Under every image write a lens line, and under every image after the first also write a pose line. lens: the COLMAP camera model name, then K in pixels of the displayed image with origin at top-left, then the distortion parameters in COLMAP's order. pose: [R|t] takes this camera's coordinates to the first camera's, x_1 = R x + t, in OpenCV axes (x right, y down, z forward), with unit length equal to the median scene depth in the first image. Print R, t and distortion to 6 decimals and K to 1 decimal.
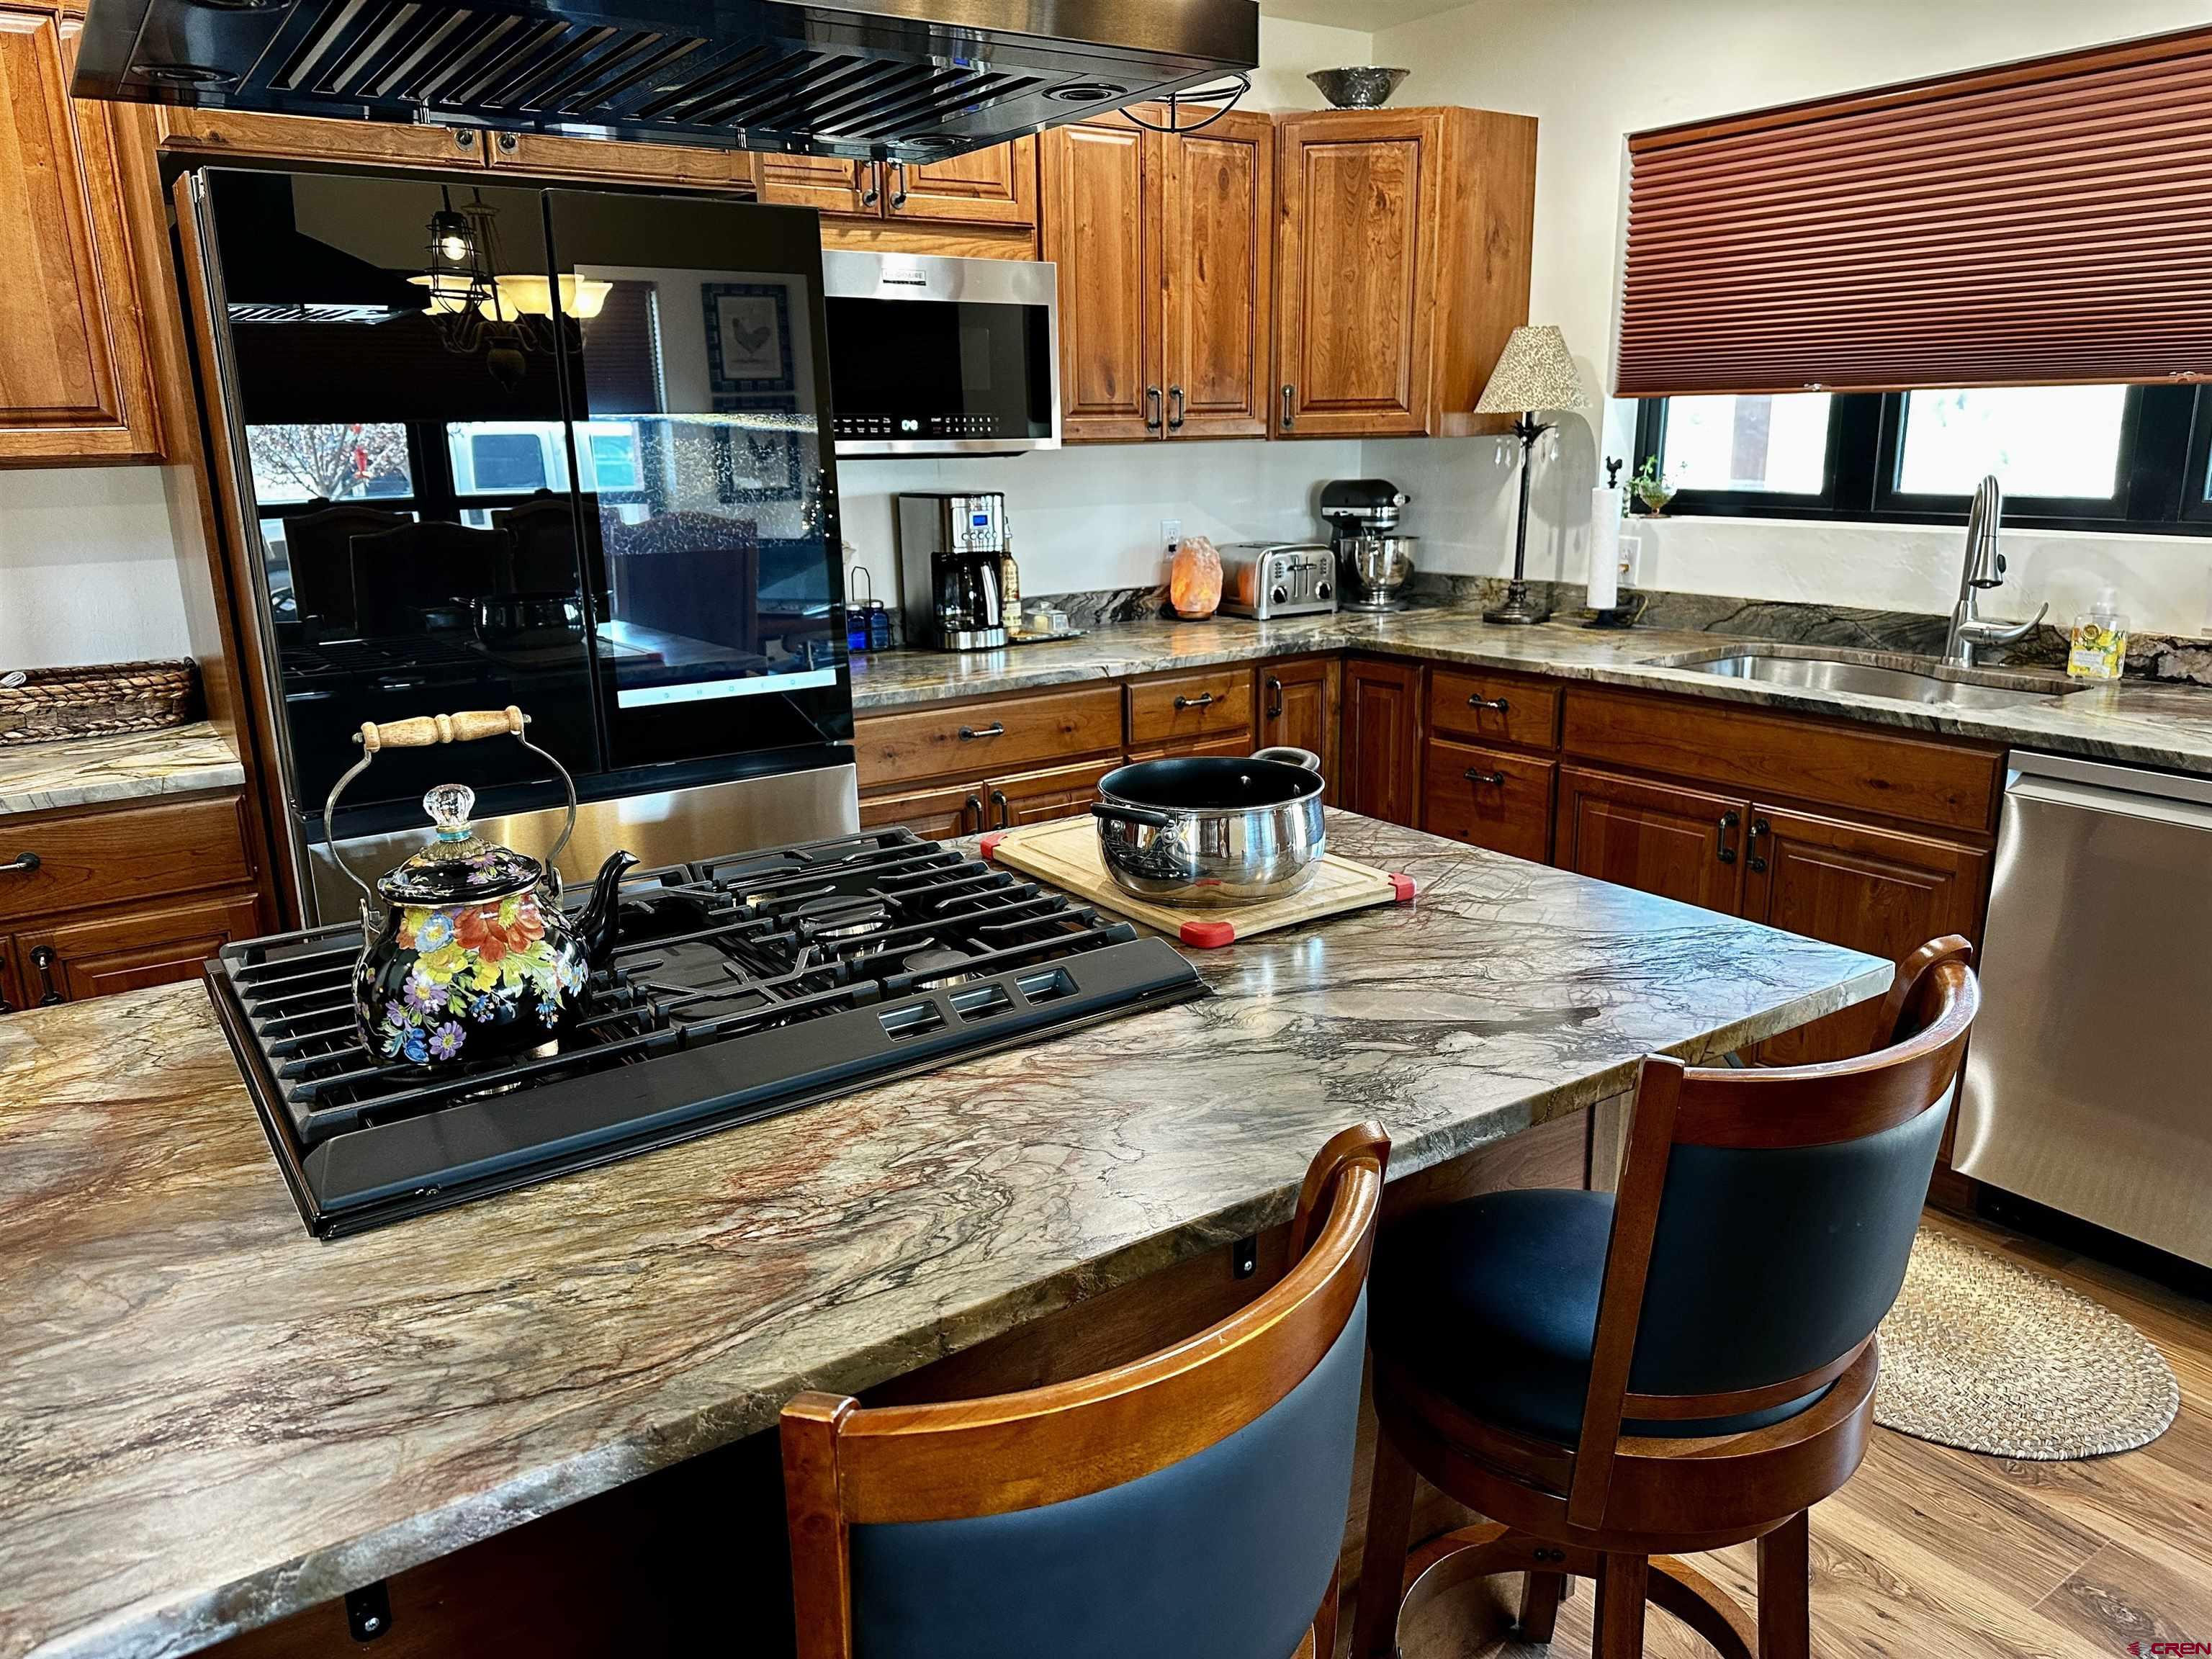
lens RADIAL K [[1545.6, 0, 1106.7], [0, 1545.6, 832.4], [0, 0, 1]] dist [0.105765, -0.117899]
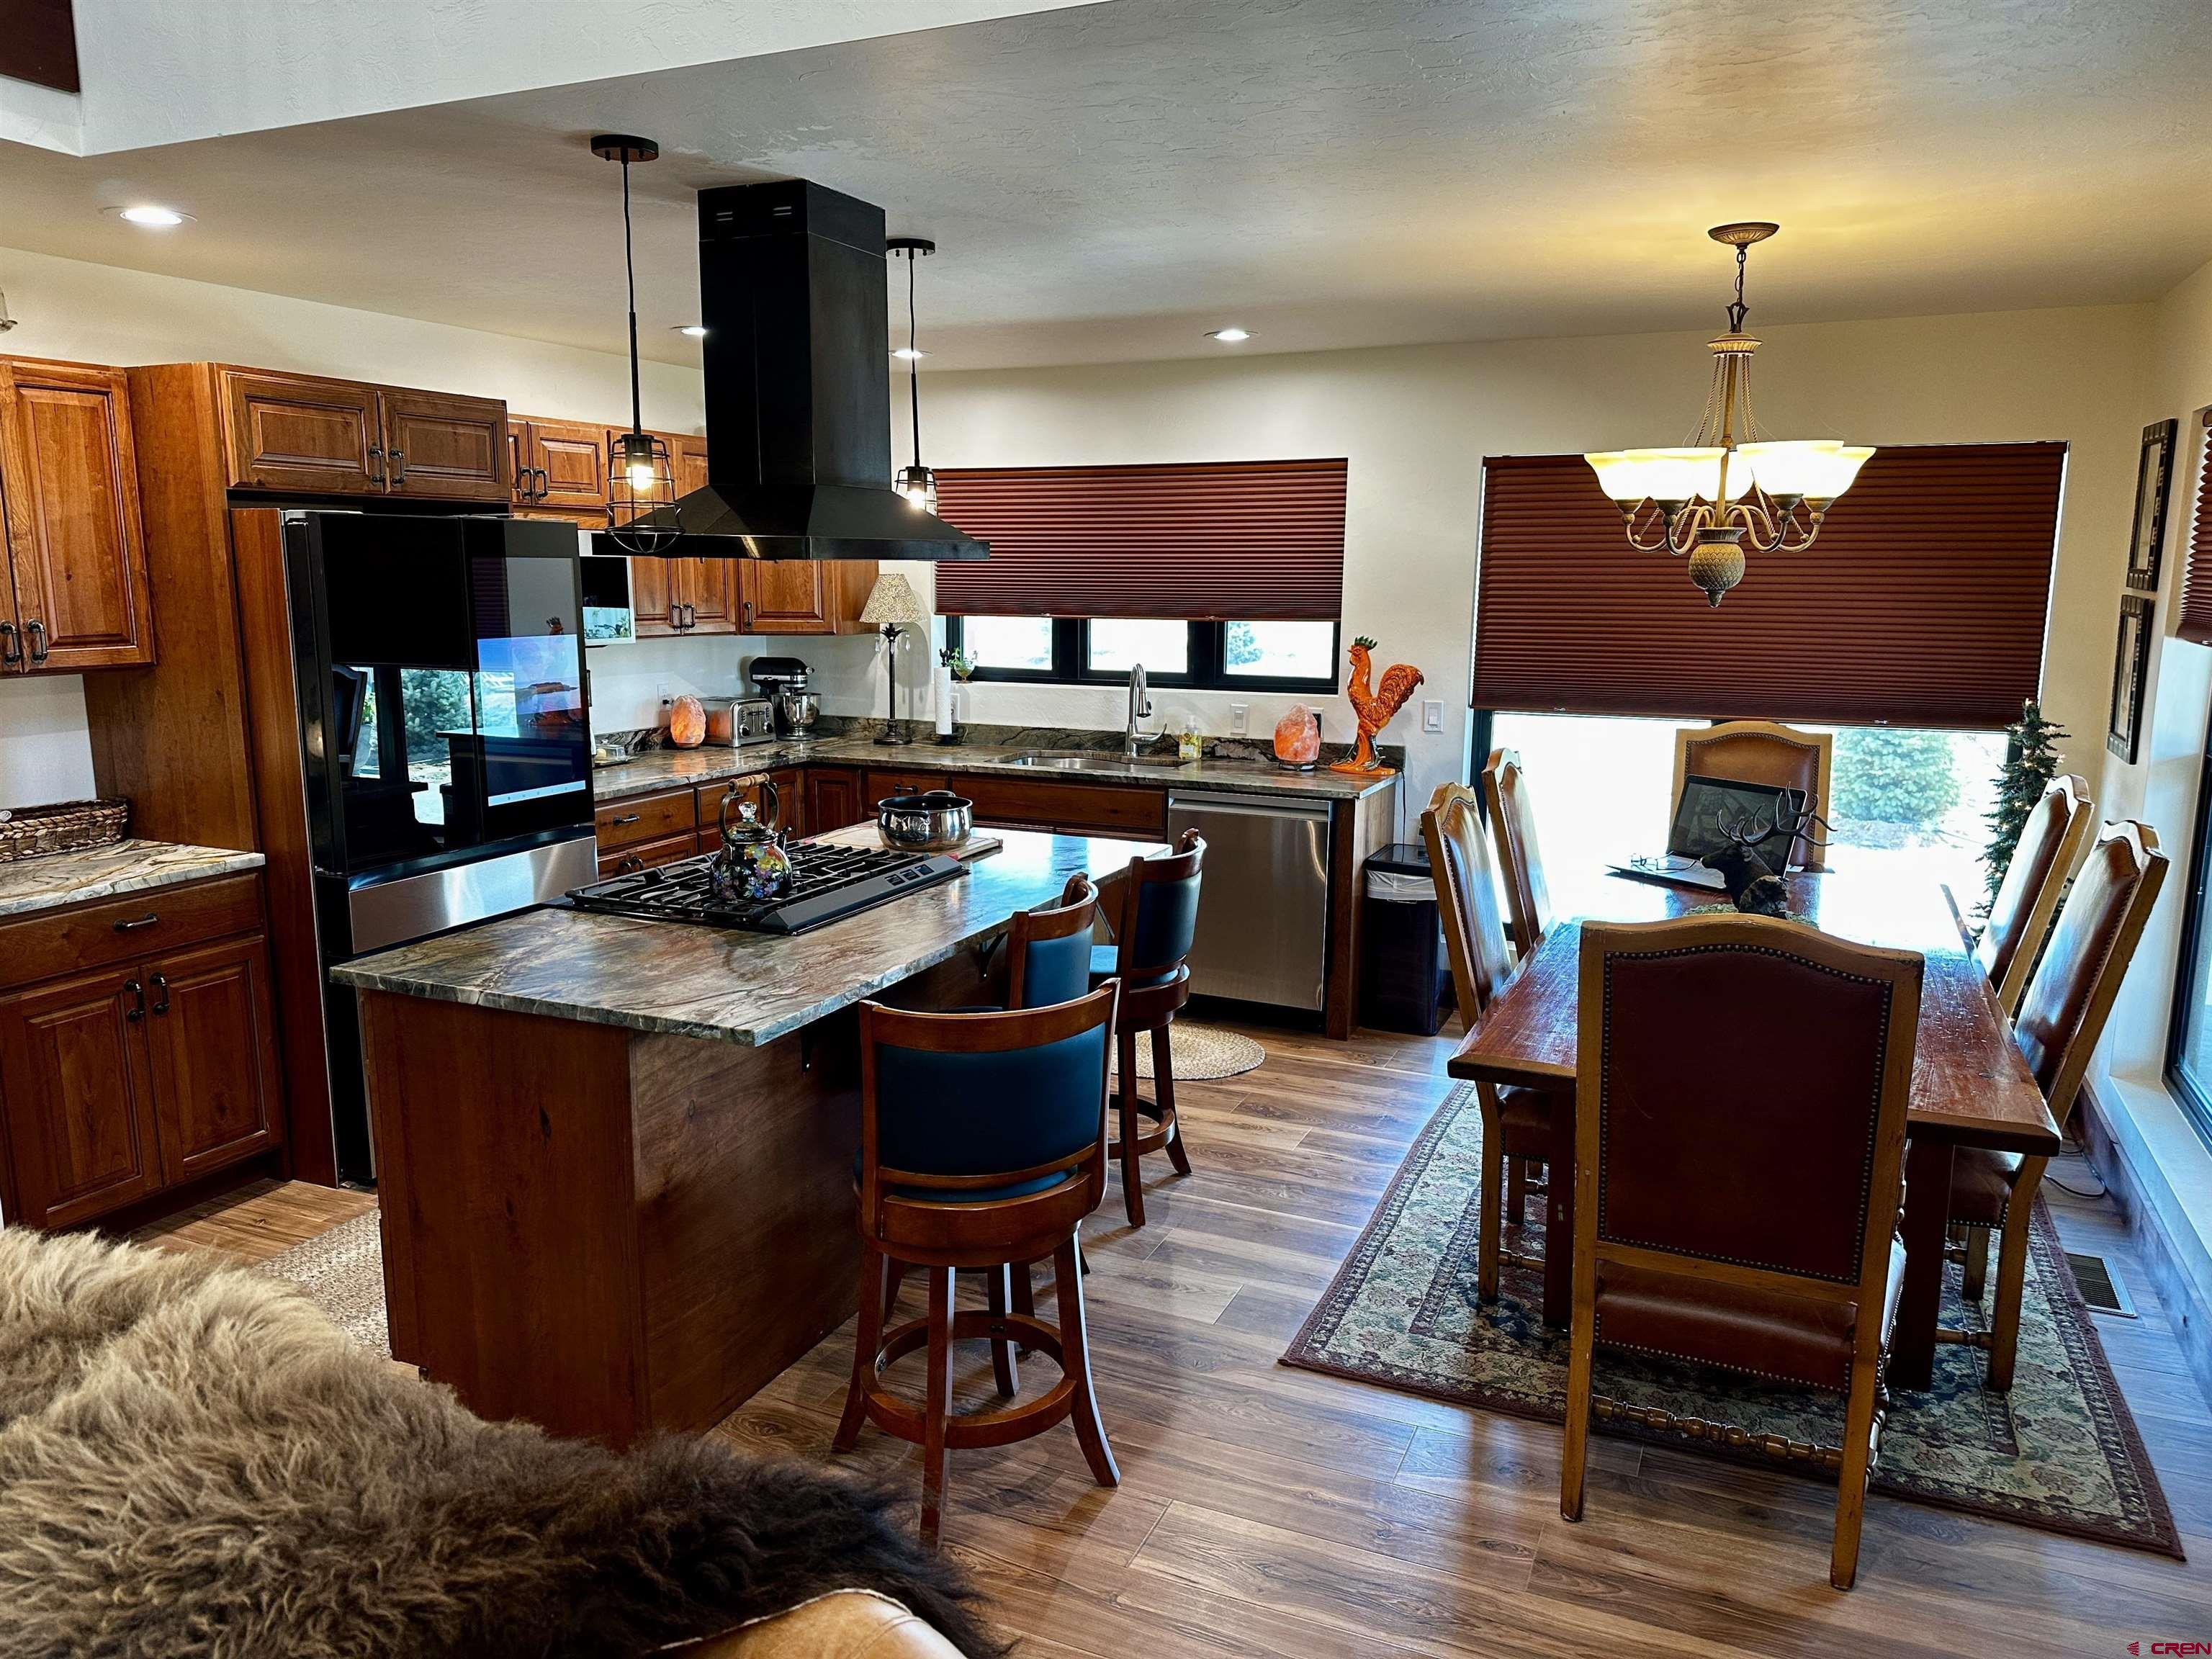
lens RADIAL K [[1545.6, 0, 1100.5], [0, 1545.6, 825.6], [0, 0, 1]] dist [0.105765, -0.117899]
pose [[0.854299, -0.063397, 0.515900, -0.427618], [0.110667, 0.991962, -0.061359, 0.081909], [-0.507863, 0.109513, 0.854448, -0.543190]]
